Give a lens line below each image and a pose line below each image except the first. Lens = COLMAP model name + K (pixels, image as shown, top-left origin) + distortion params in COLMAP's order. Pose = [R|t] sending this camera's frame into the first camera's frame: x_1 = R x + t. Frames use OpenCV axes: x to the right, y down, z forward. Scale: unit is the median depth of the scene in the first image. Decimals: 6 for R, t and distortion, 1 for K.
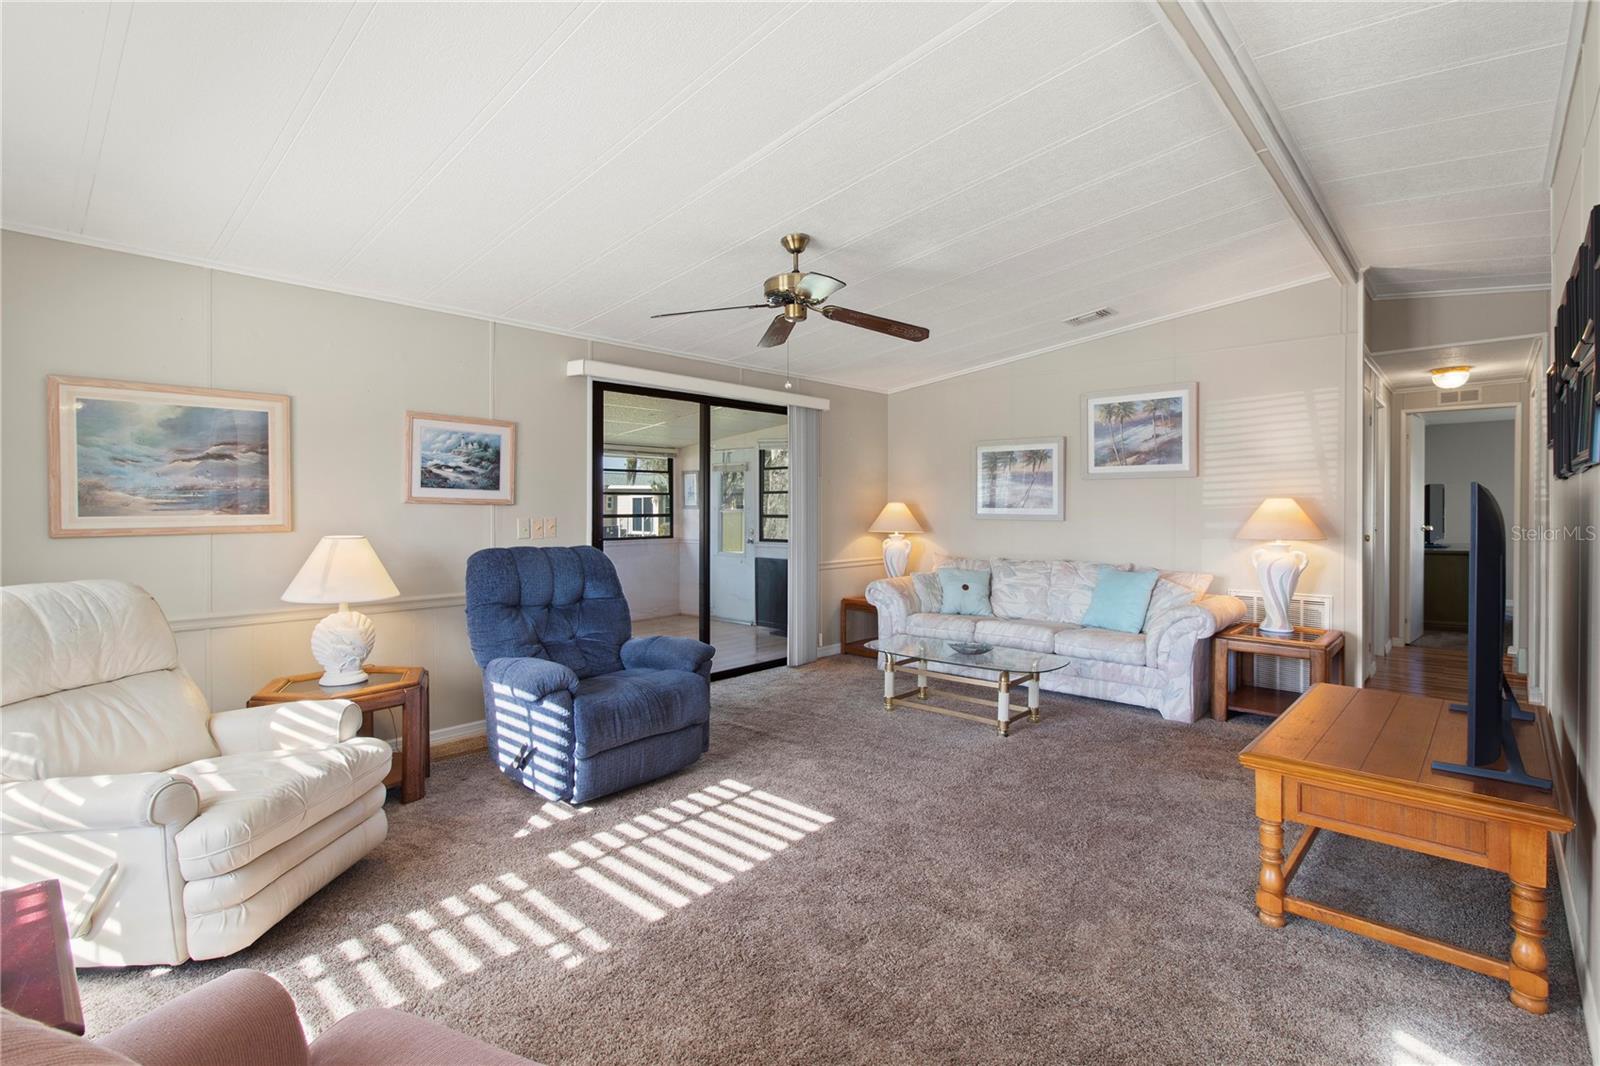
lens RADIAL K [[745.9, 0, 816.4], [0, 745.9, 502.5], [0, 0, 1]] dist [0.002228, -0.000832]
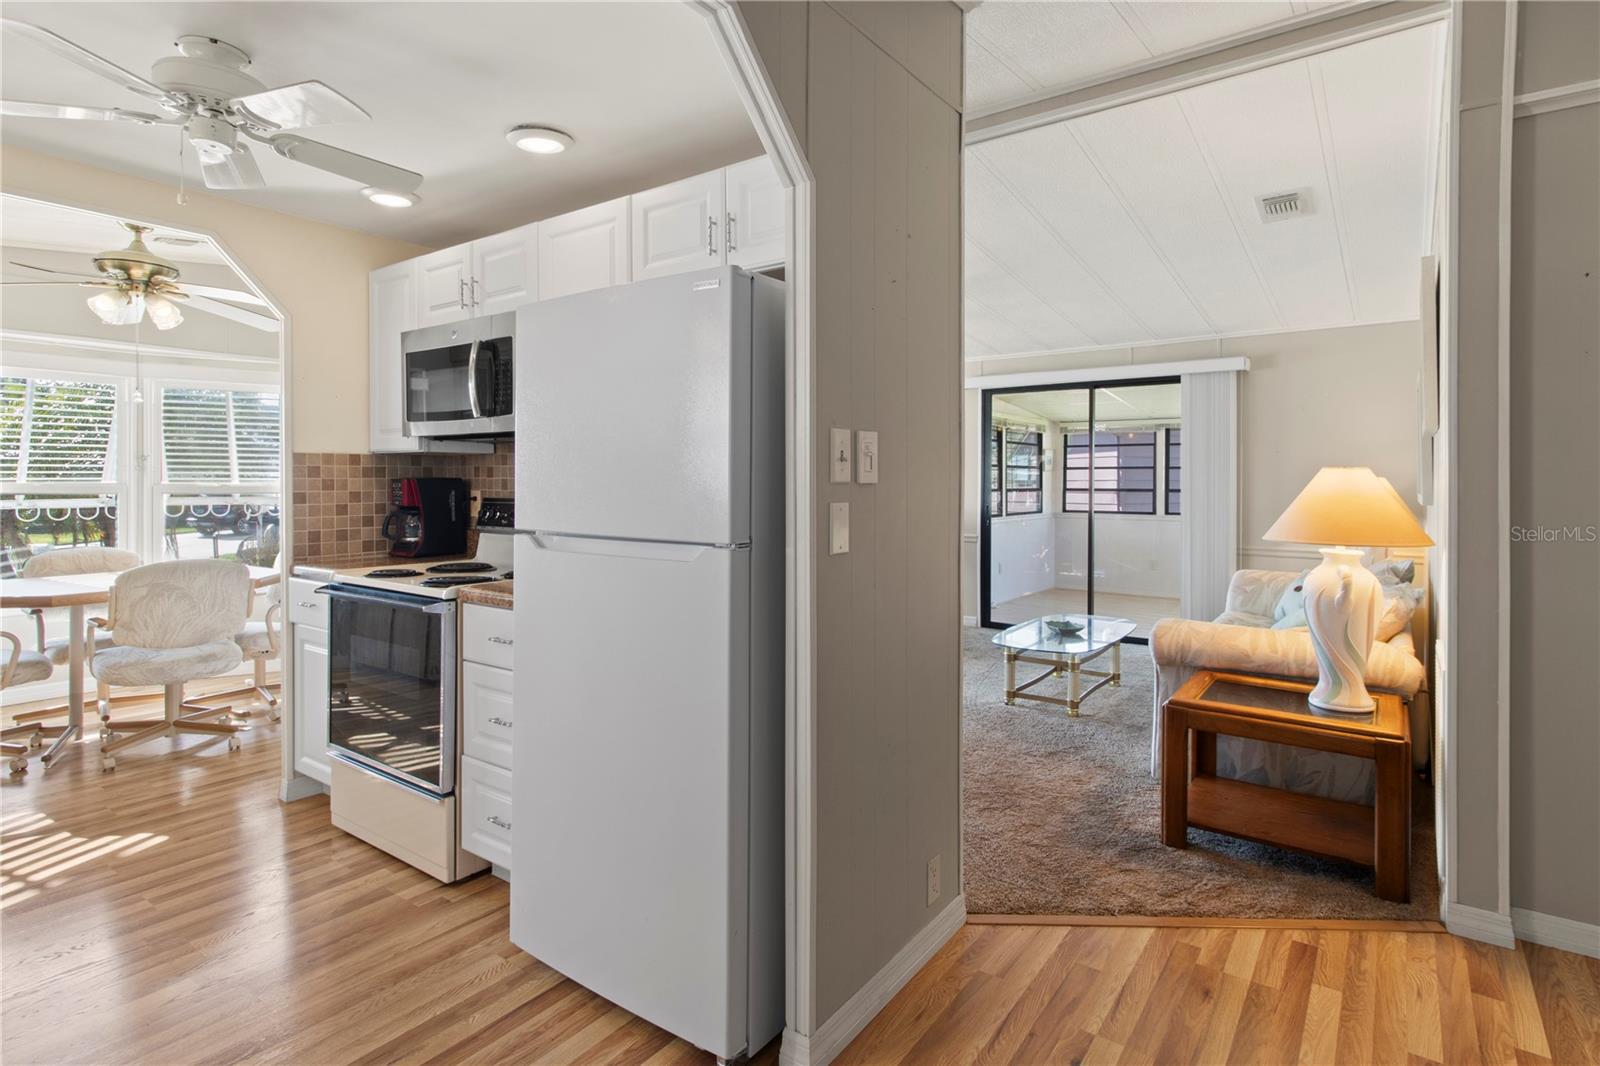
lens RADIAL K [[812.1, 0, 831.0], [0, 812.1, 484.6], [0, 0, 1]] dist [0.001544, 0.000691]
pose [[0.119719, 0.008482, -0.992772, 1.154930], [0.003852, 0.999952, 0.009008, -0.001913], [0.992800, -0.004902, 0.119680, 0.540967]]
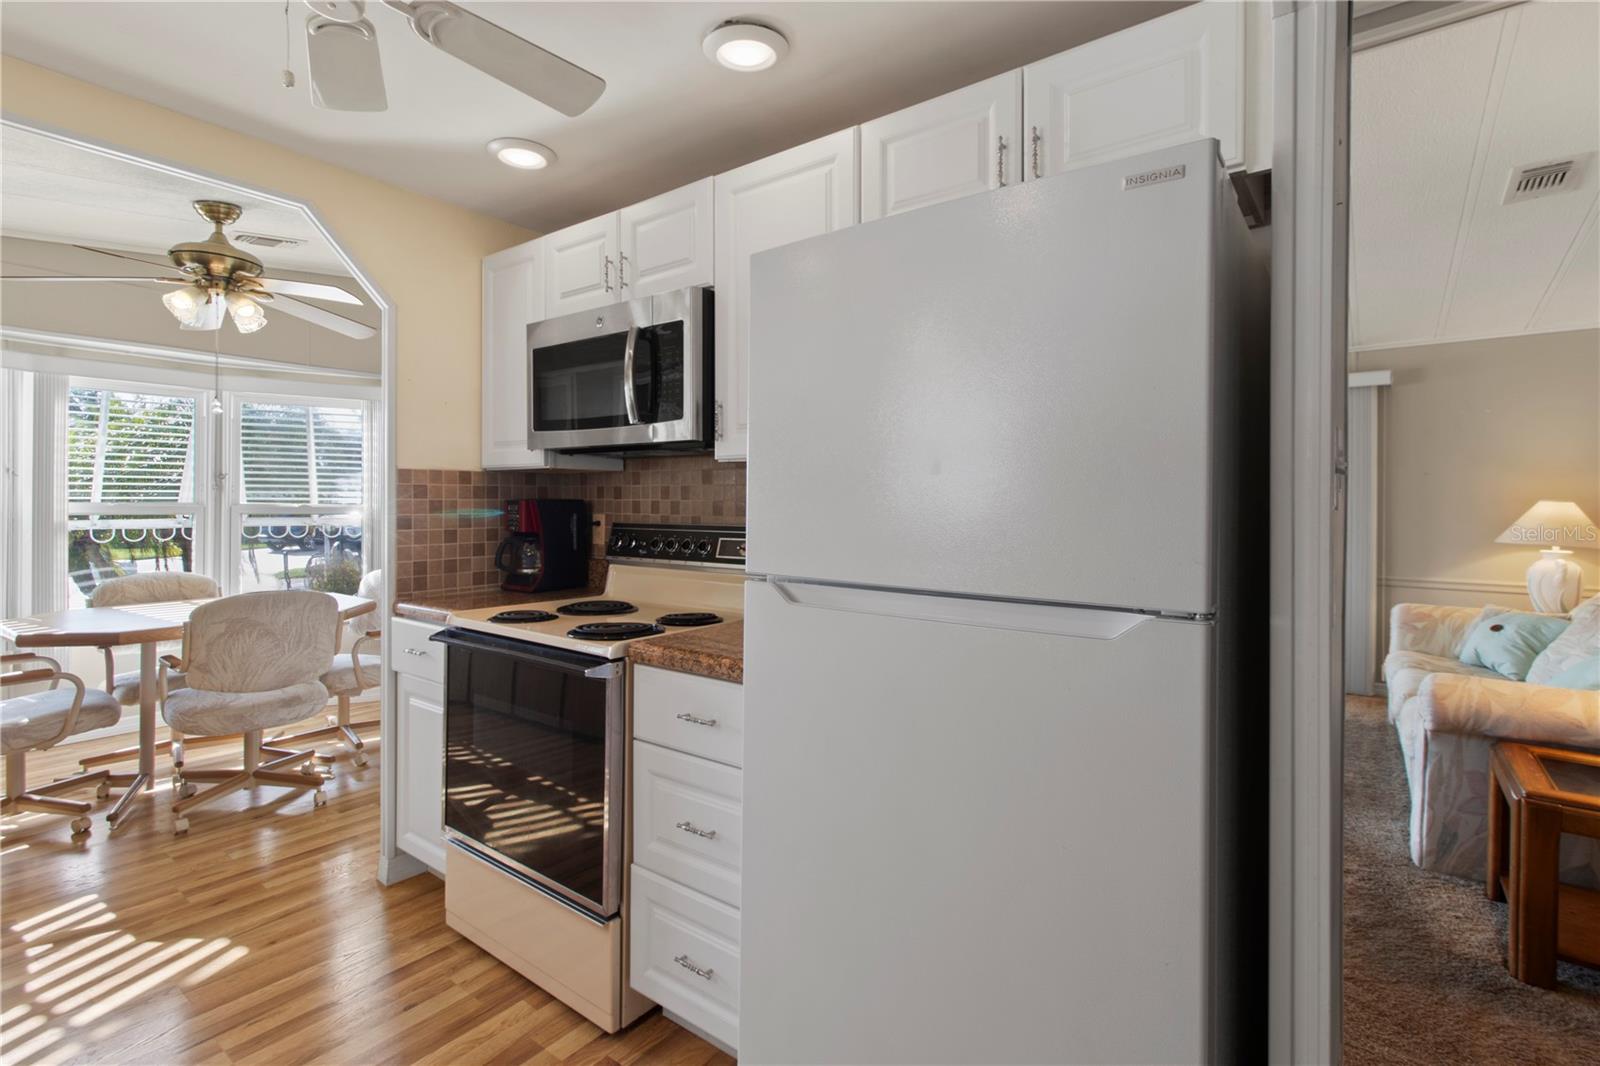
lens RADIAL K [[745.9, 0, 816.4], [0, 745.9, 502.5], [0, 0, 1]] dist [0.002228, -0.000832]
pose [[0.092602, 0.004146, -0.995695, 0.972487], [-0.000204, 0.999991, 0.004144, -0.002586], [0.995703, -0.000180, 0.092602, 0.418349]]
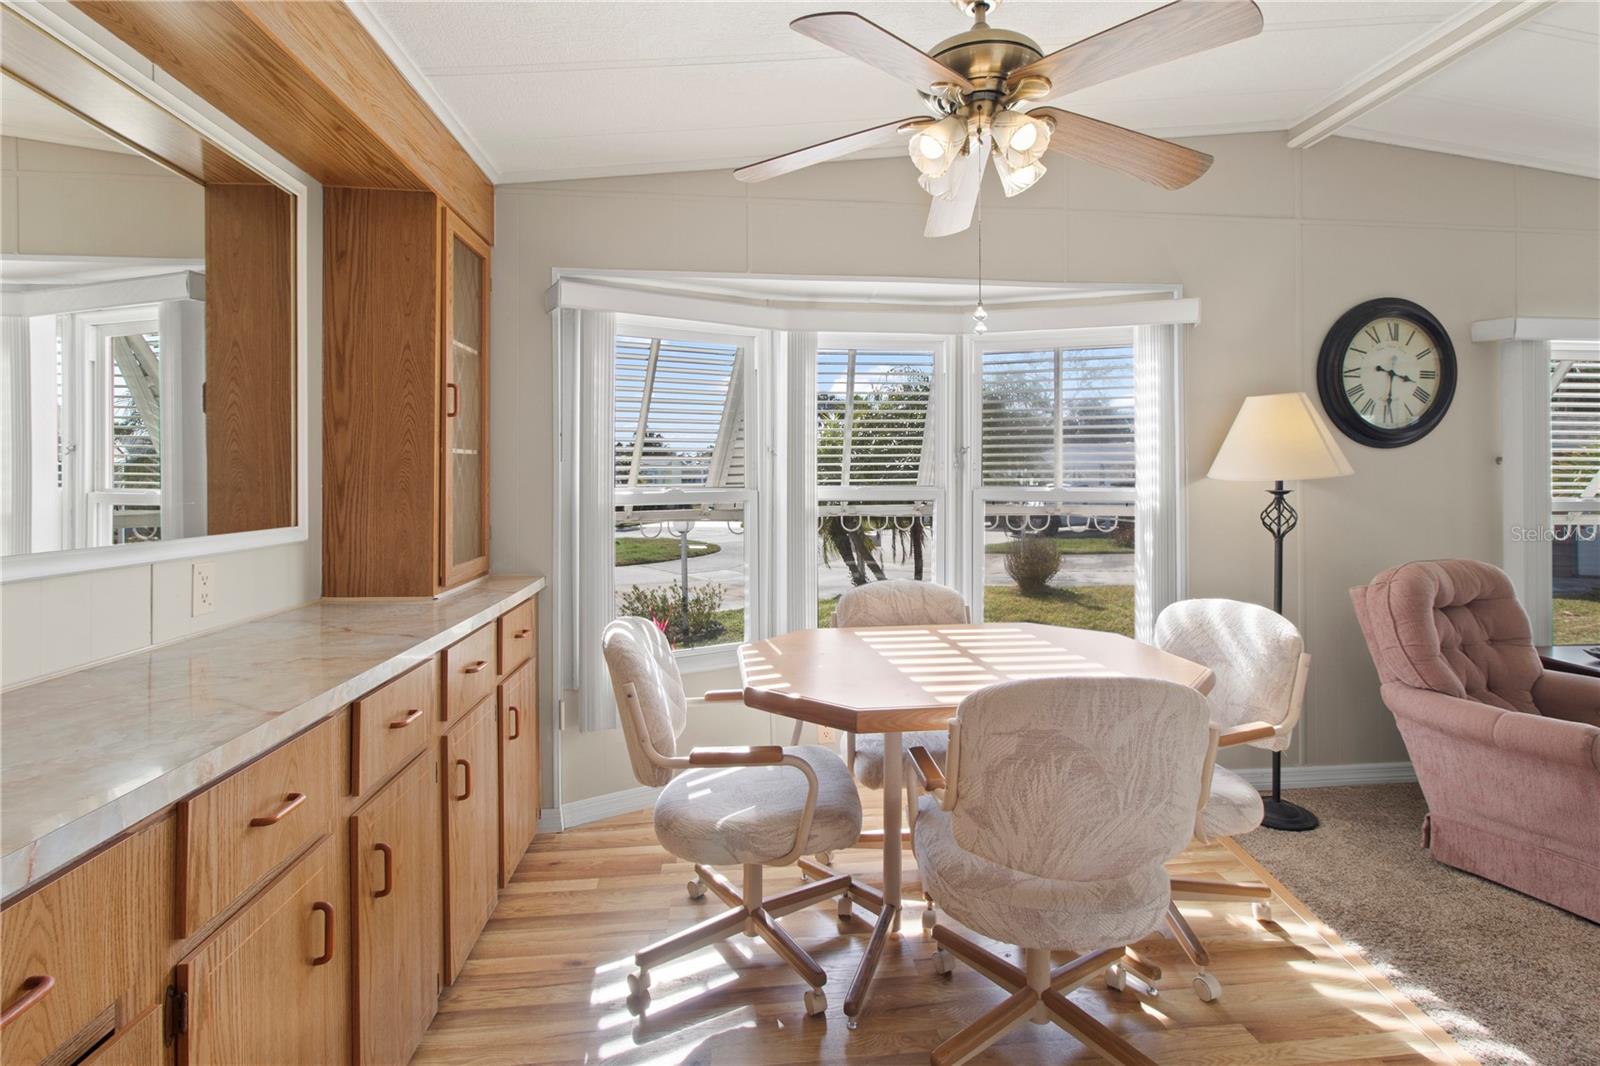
lens RADIAL K [[751.2, 0, 820.6], [0, 751.2, 475.4], [0, 0, 1]] dist [-0.000108, -0.000066]
pose [[-0.662662, -0.002368, -0.748914, 0.593704], [0.007922, 0.999917, -0.010172, -0.001528], [0.748876, -0.012674, -0.662589, 0.133713]]
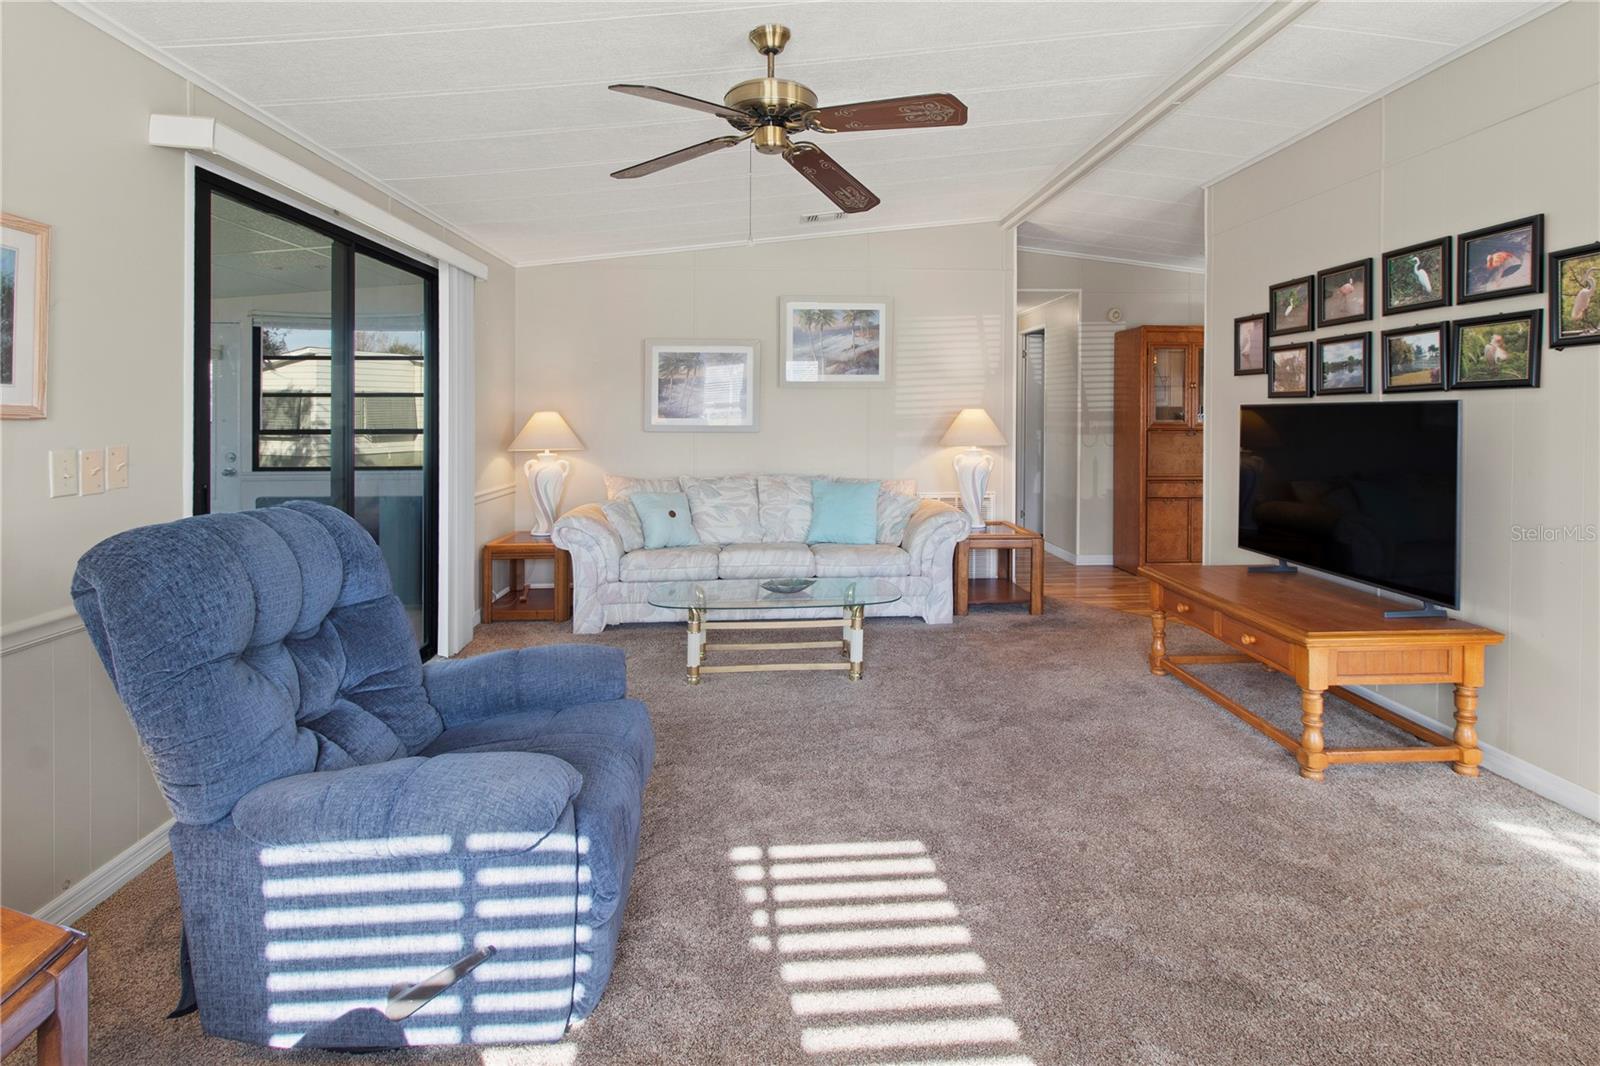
lens RADIAL K [[782.2, 0, 827.7], [0, 782.2, 416.3], [0, 0, 1]] dist [0.003247, 0.000527]
pose [[0.693986, -0.003082, 0.719982, -0.377516], [-0.004001, 0.999959, 0.008137, -0.003361], [-0.719977, -0.008528, 0.693945, 0.333843]]
